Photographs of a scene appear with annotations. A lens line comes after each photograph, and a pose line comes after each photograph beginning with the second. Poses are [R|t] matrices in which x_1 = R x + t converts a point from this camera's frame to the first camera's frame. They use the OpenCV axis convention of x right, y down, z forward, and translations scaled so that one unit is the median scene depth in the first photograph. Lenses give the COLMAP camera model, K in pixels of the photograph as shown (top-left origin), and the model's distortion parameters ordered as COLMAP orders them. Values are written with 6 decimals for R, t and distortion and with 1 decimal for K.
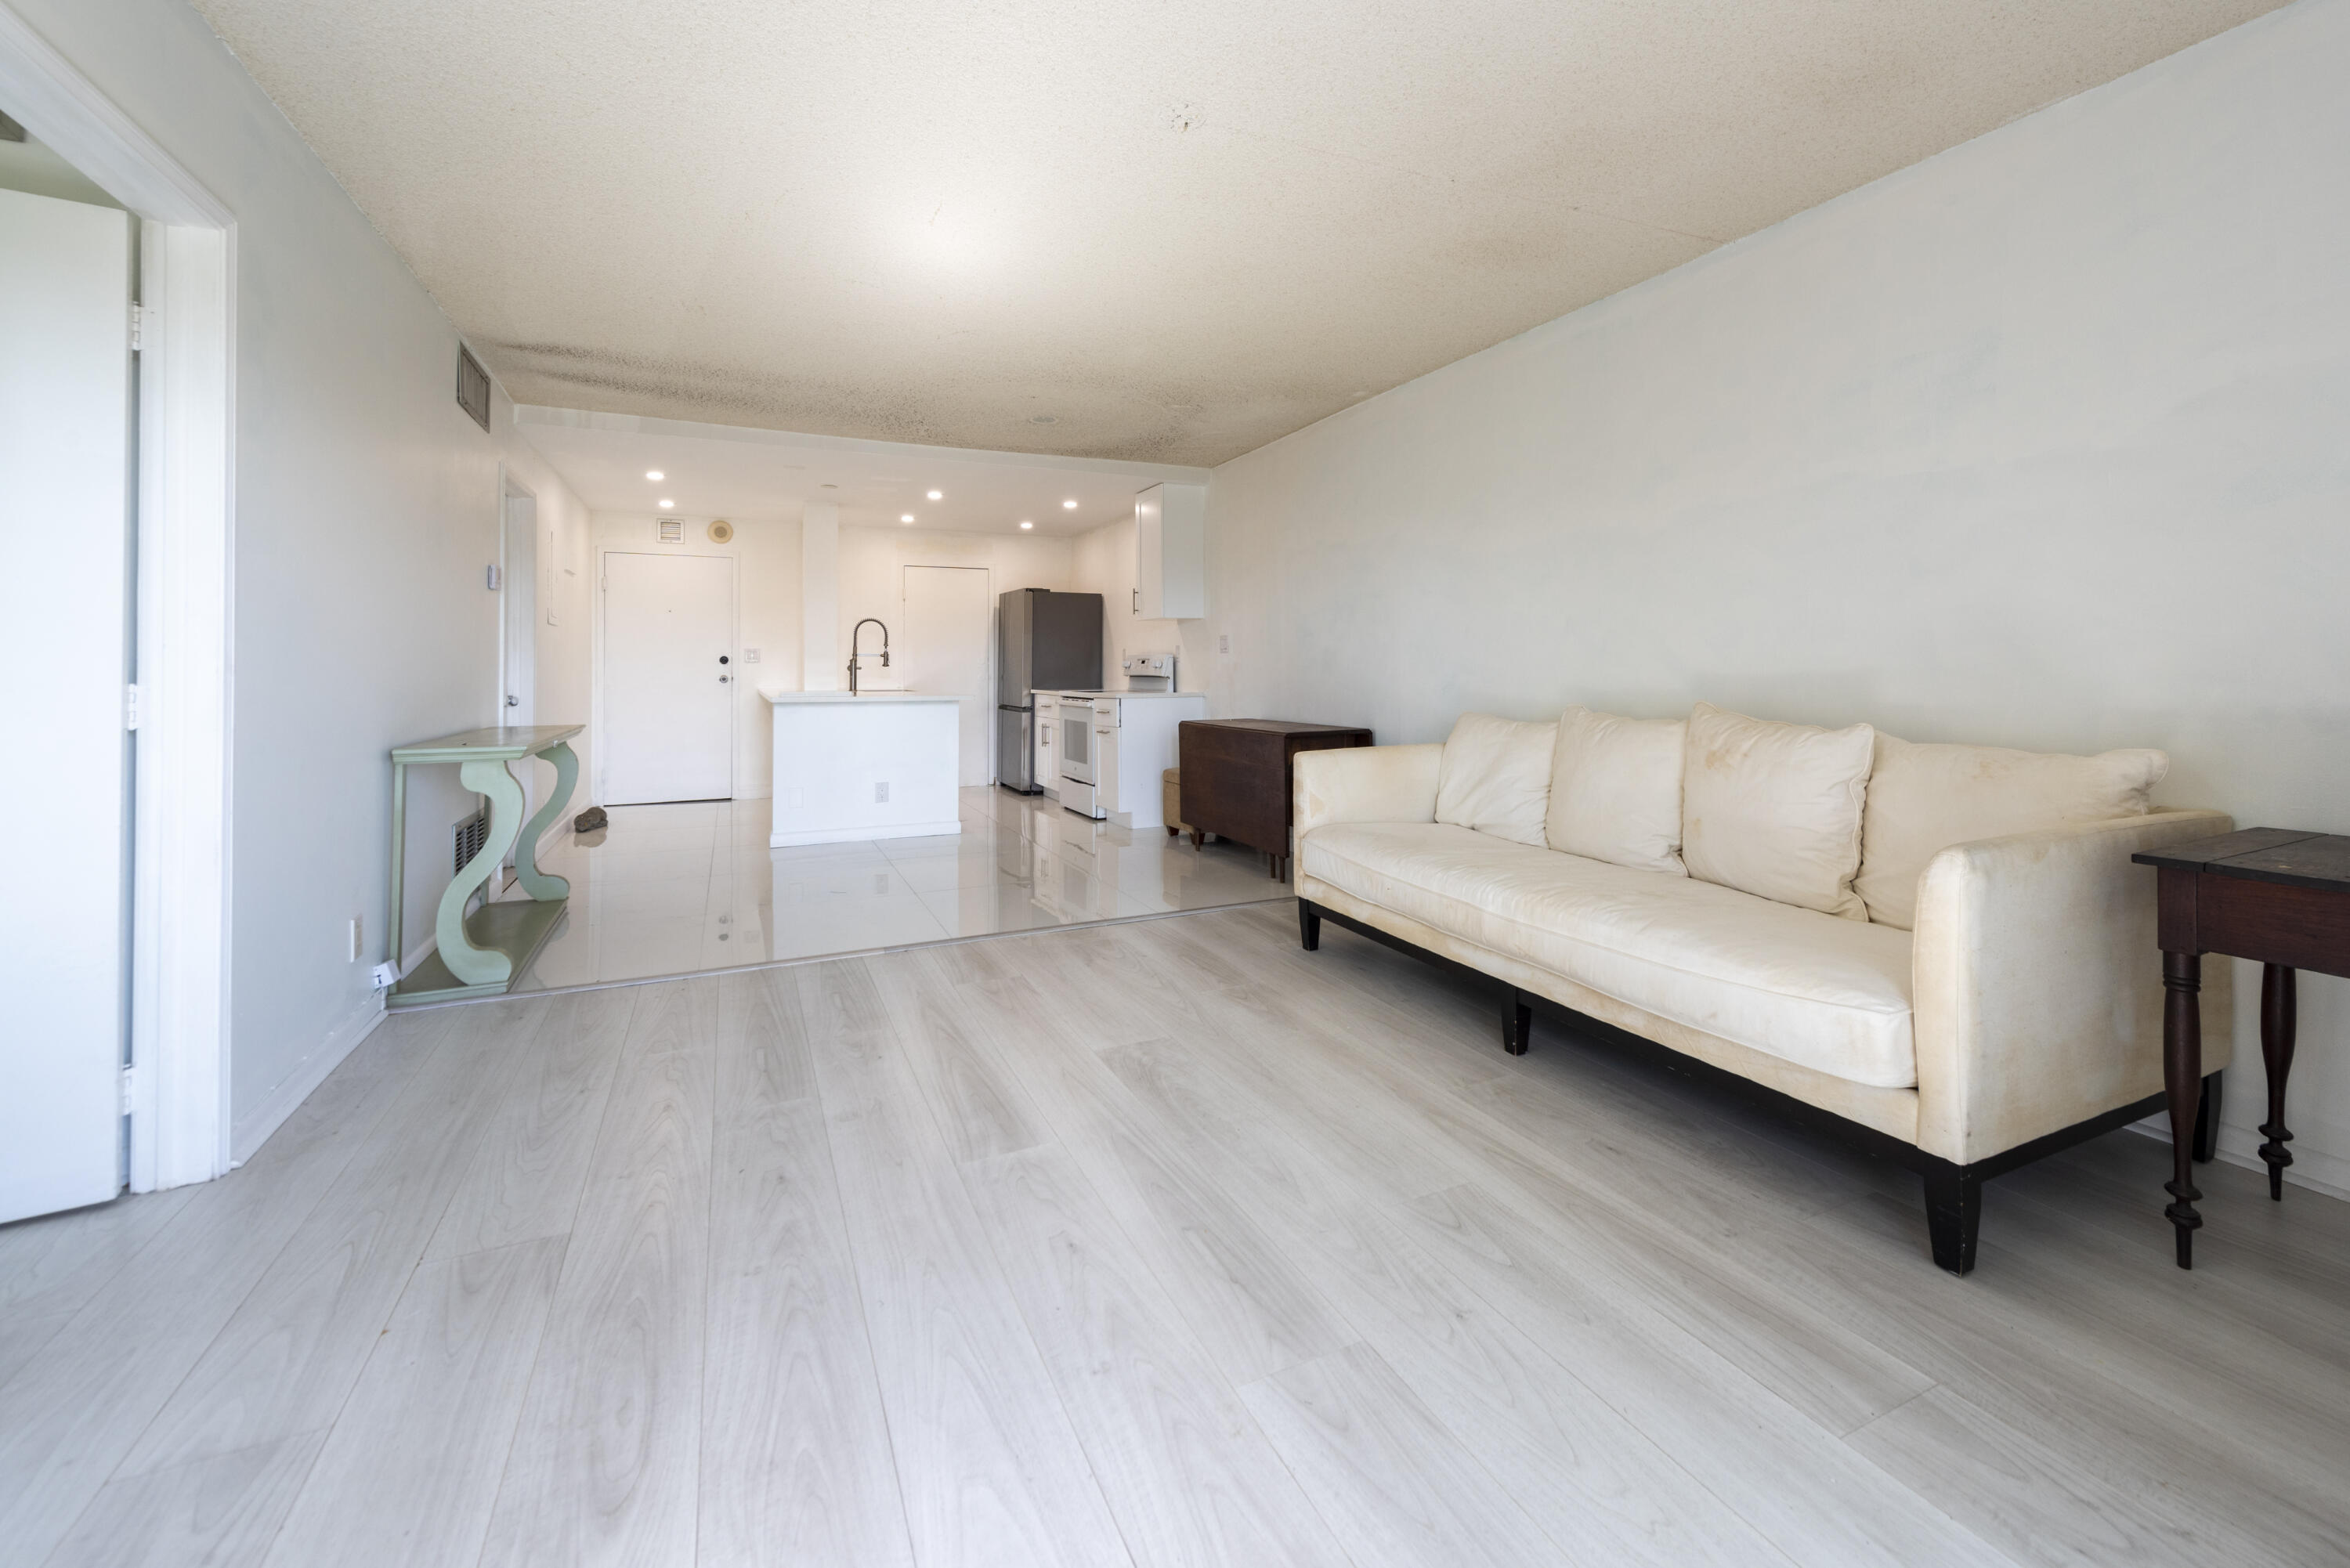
lens RADIAL K [[953.4, 0, 1159.1], [0, 953.4, 661.2], [0, 0, 1]] dist [0.014398, -0.000063]
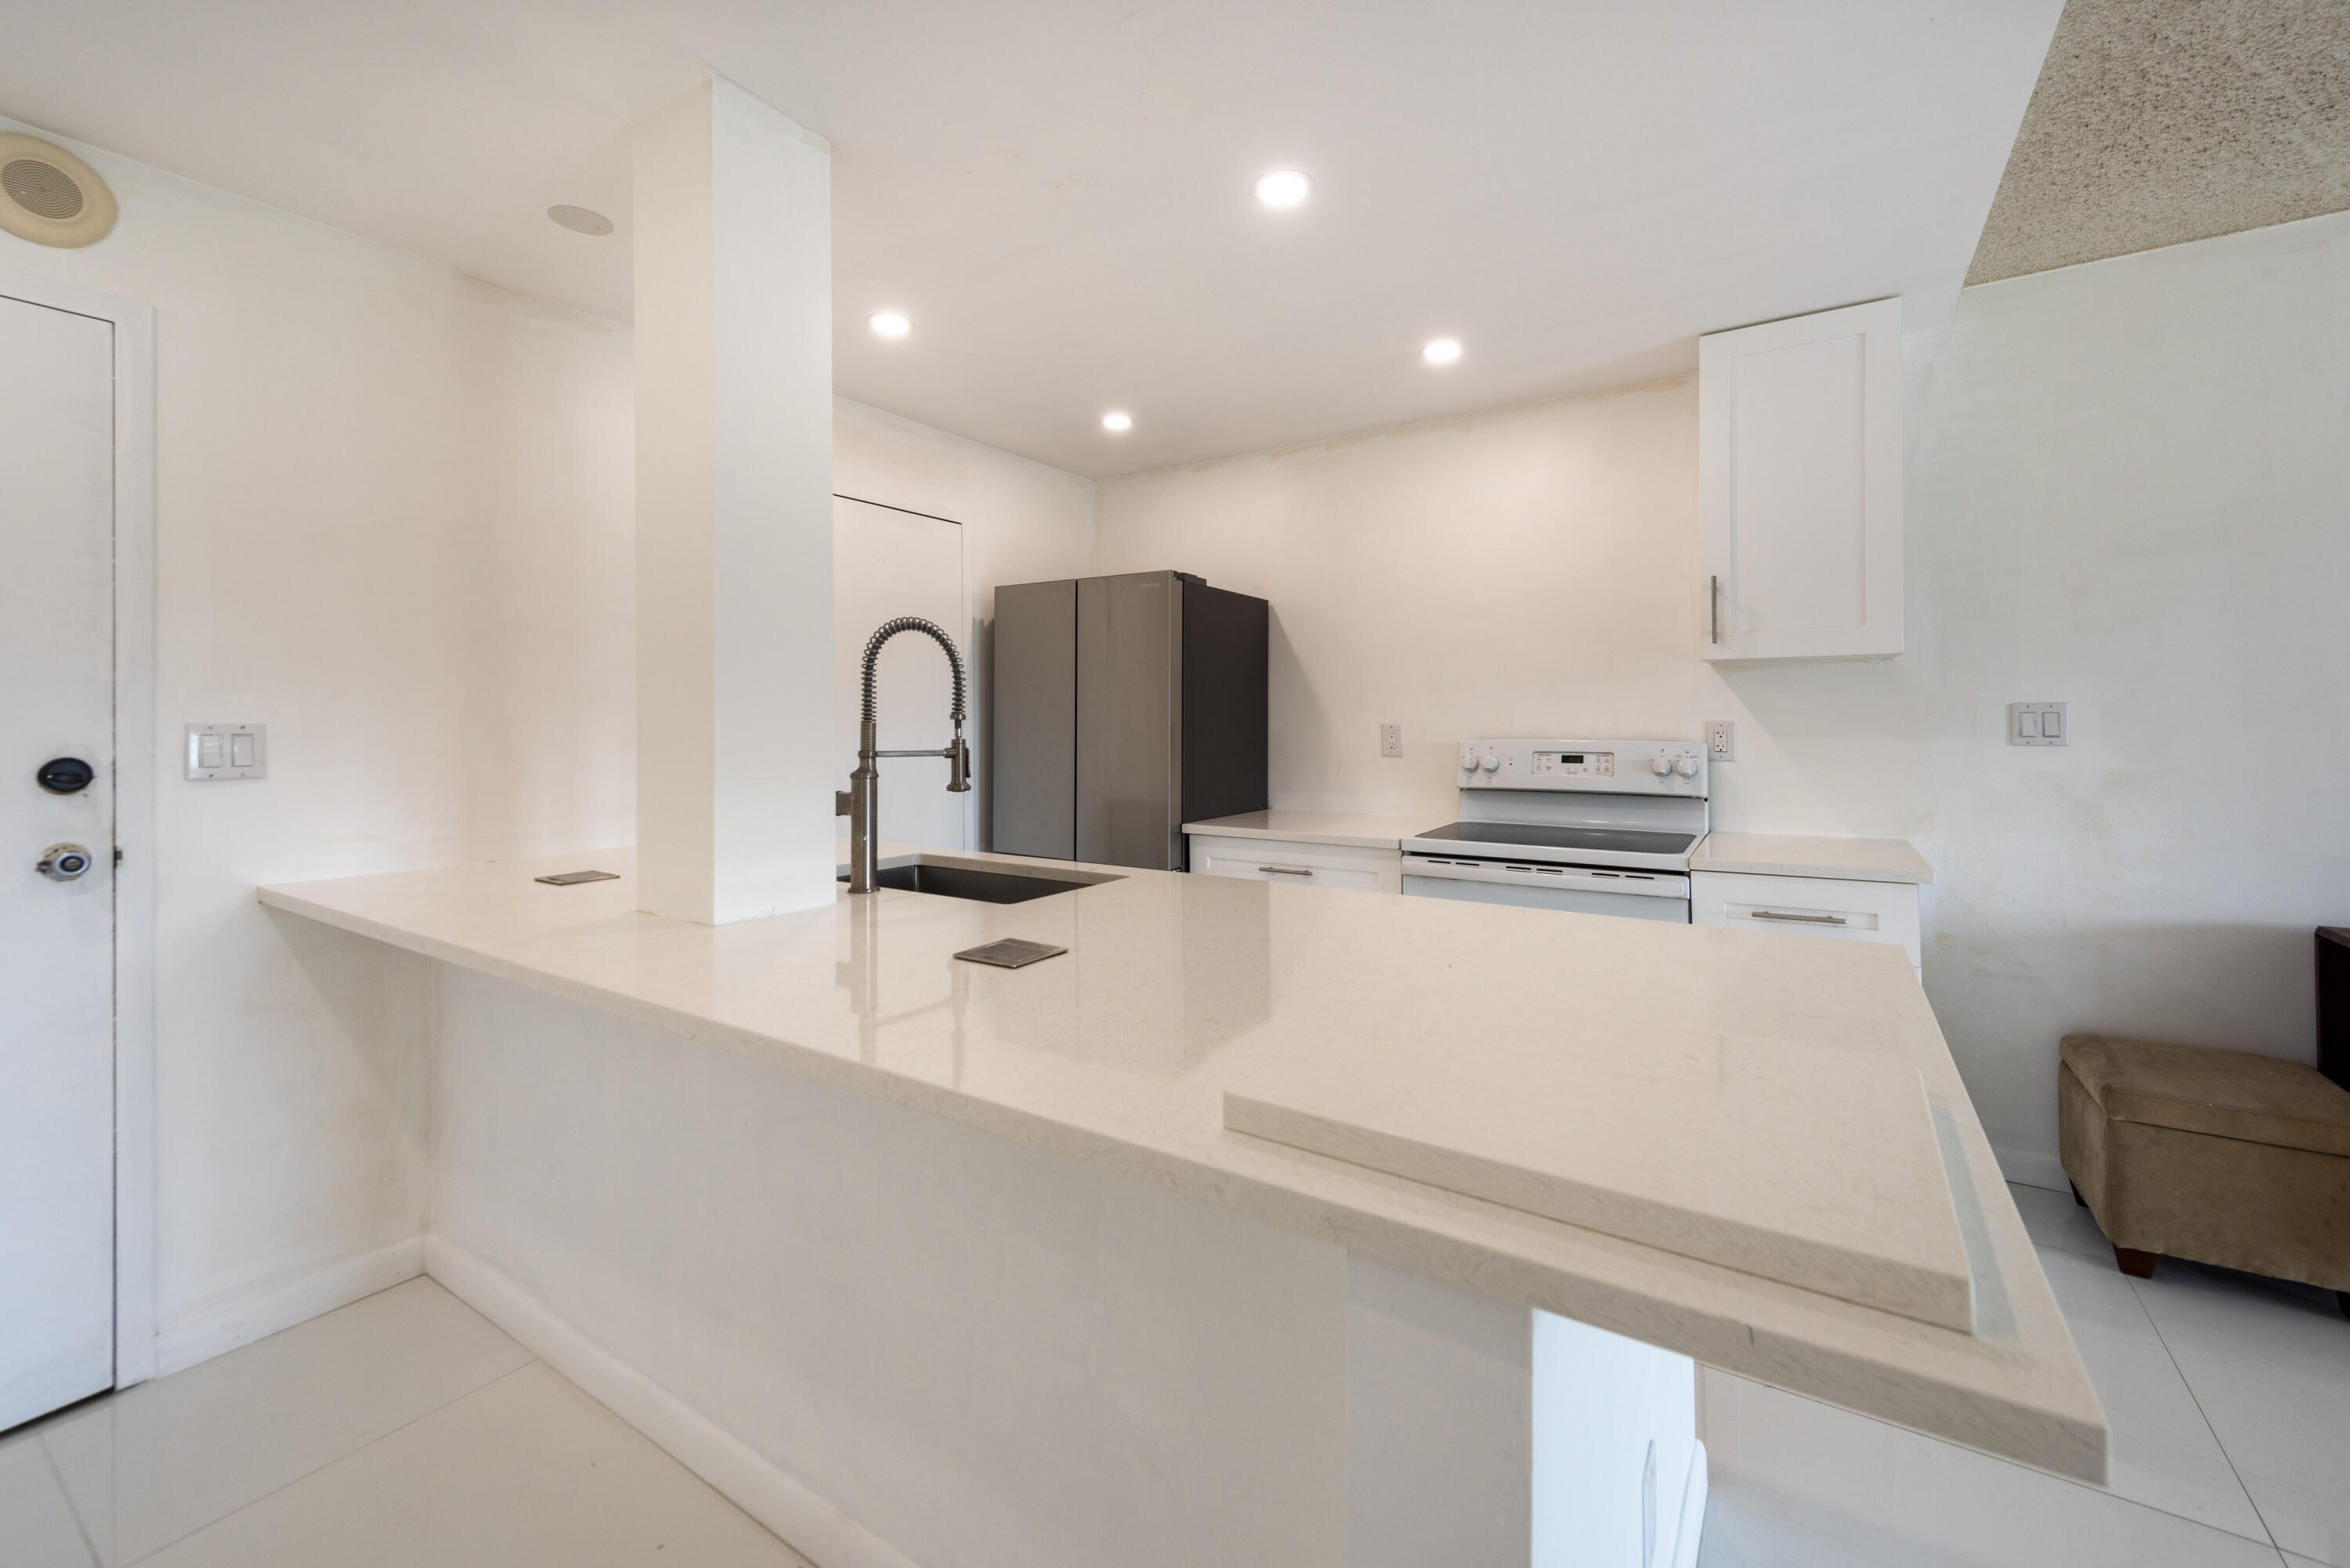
lens RADIAL K [[949.2, 0, 1171.8], [0, 949.2, 716.3], [0, 0, 1]] dist [0.003139, -0.000273]
pose [[0.842301, 0.002692, 0.539000, -0.385302], [-0.002674, 0.999996, -0.000816, -0.016785], [-0.539000, -0.000754, 0.842305, 0.727577]]
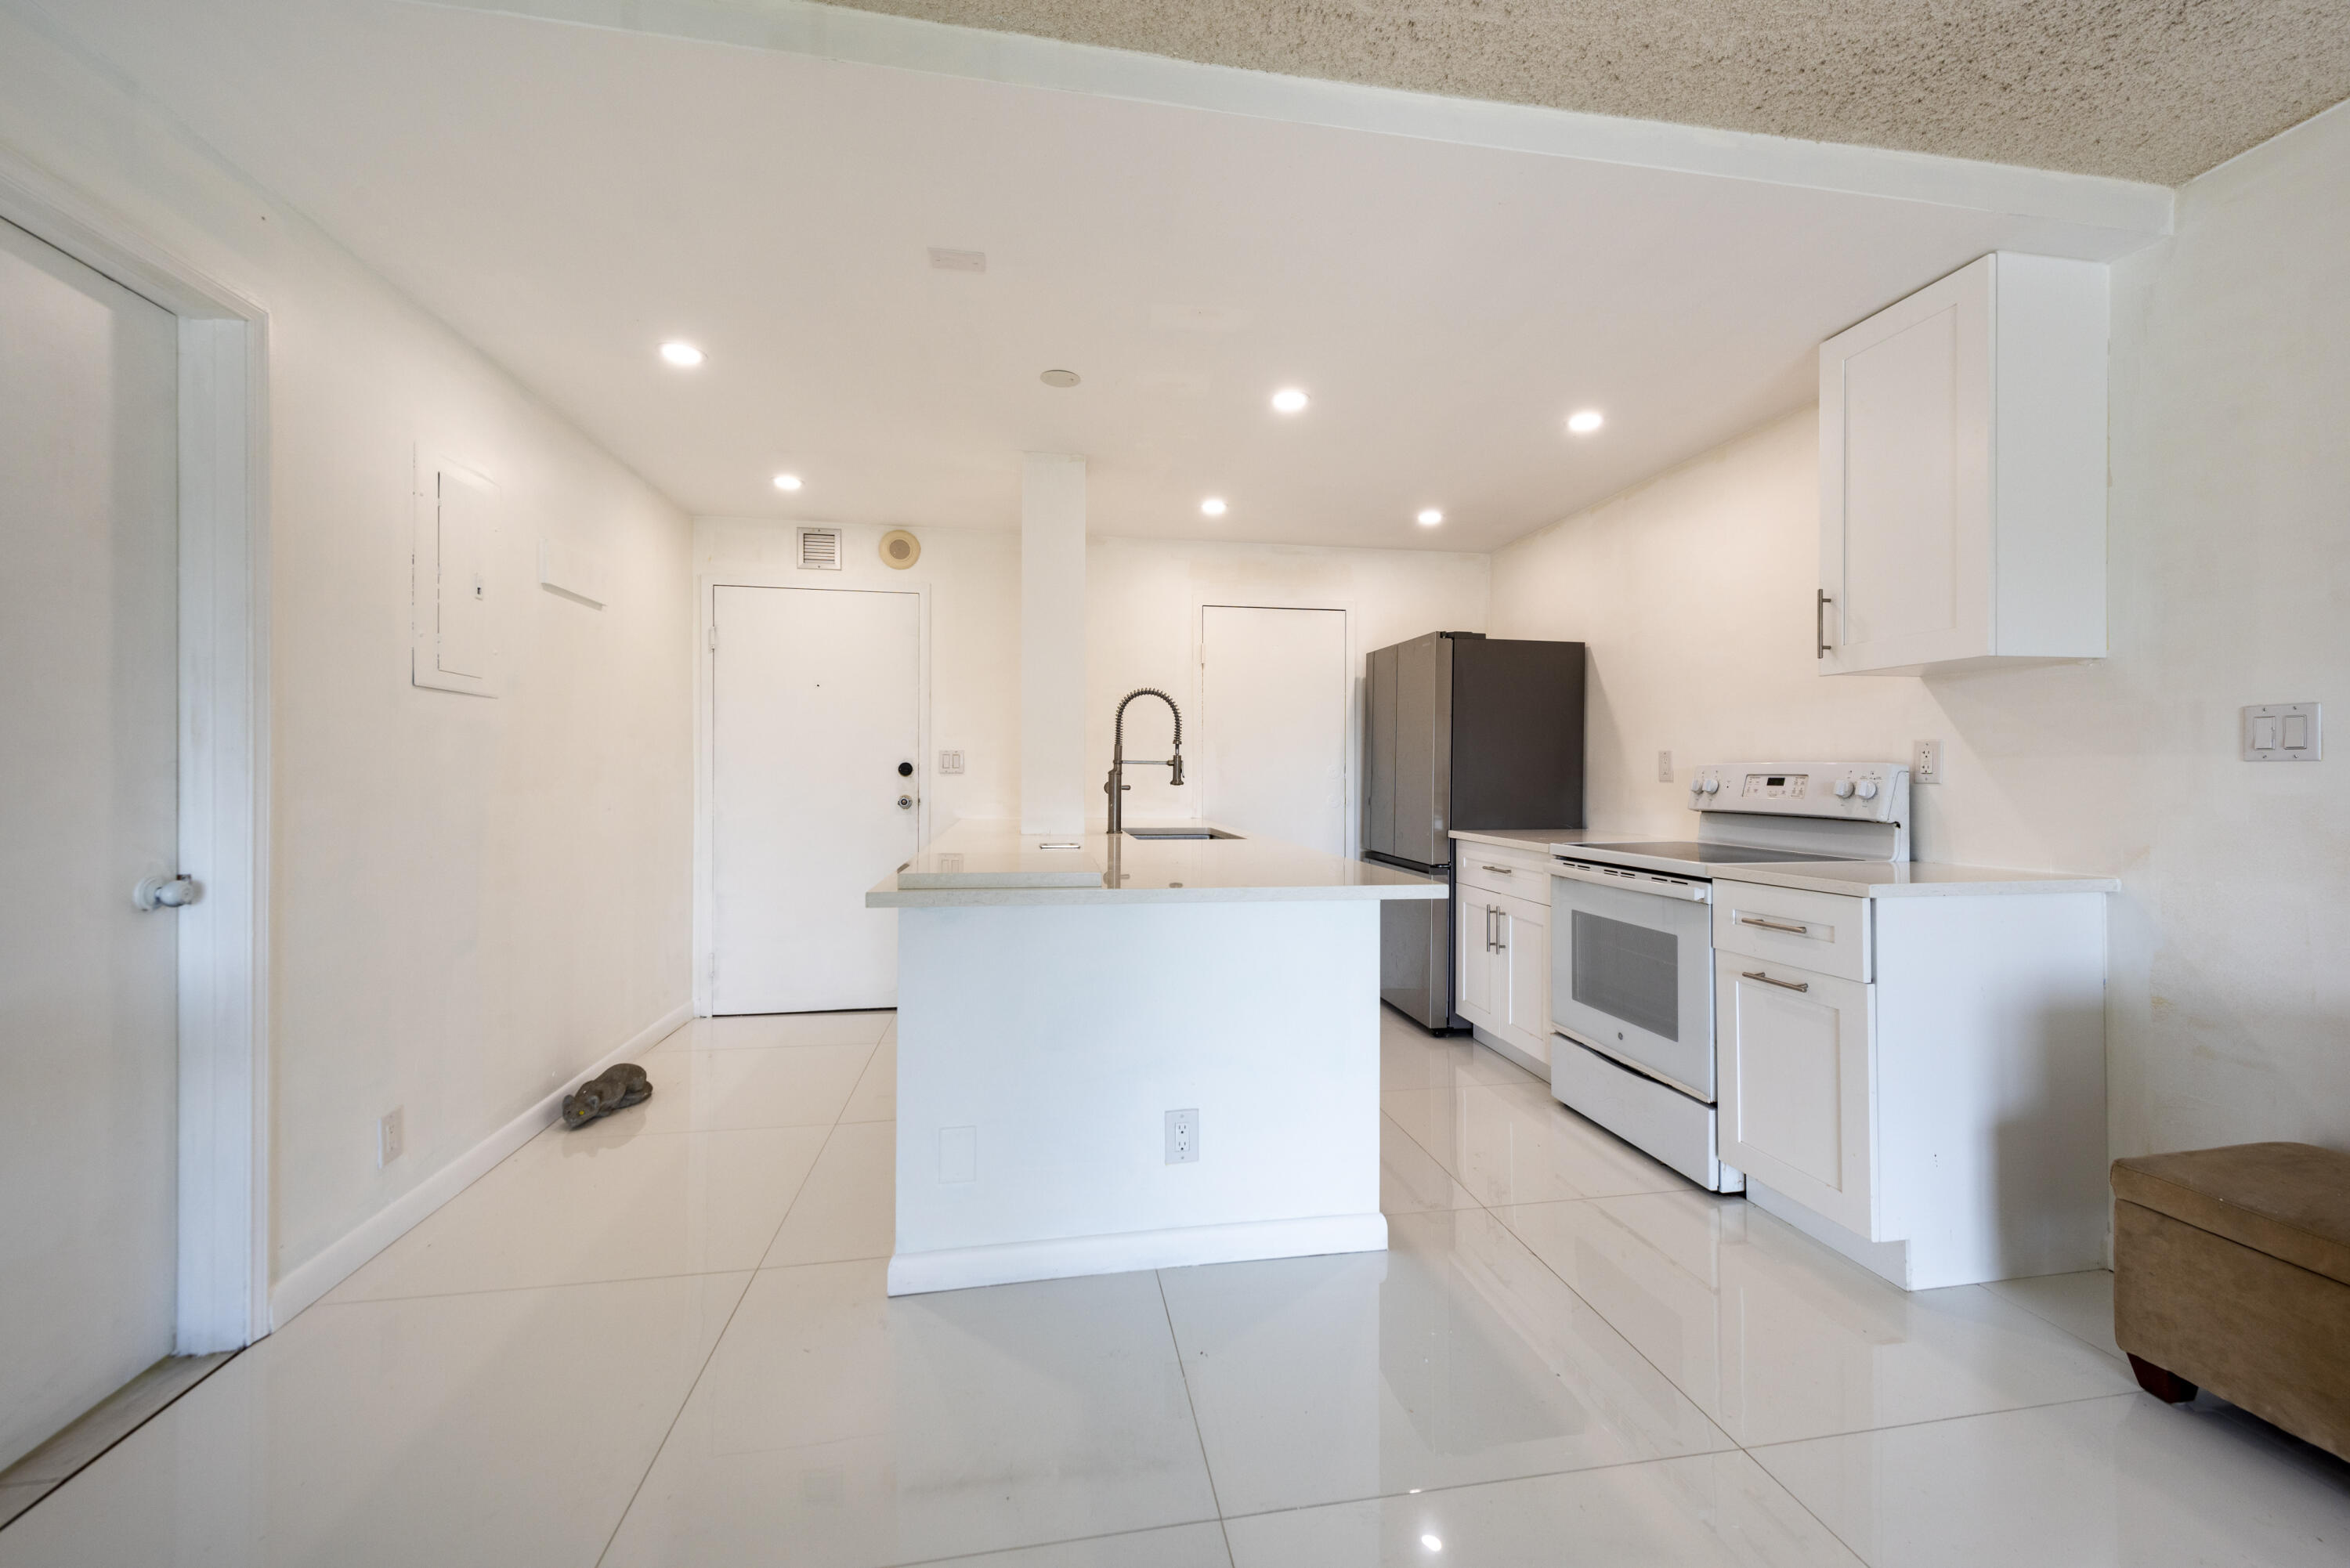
lens RADIAL K [[916.2, 0, 1191.0], [0, 916.2, 779.0], [0, 0, 1]] dist [0.016108, -0.004591]
pose [[0.972232, 0.007703, -0.233893, -0.167112], [-0.004196, 0.999871, 0.015488, -0.005146], [0.233982, -0.014077, 0.972139, 0.535379]]
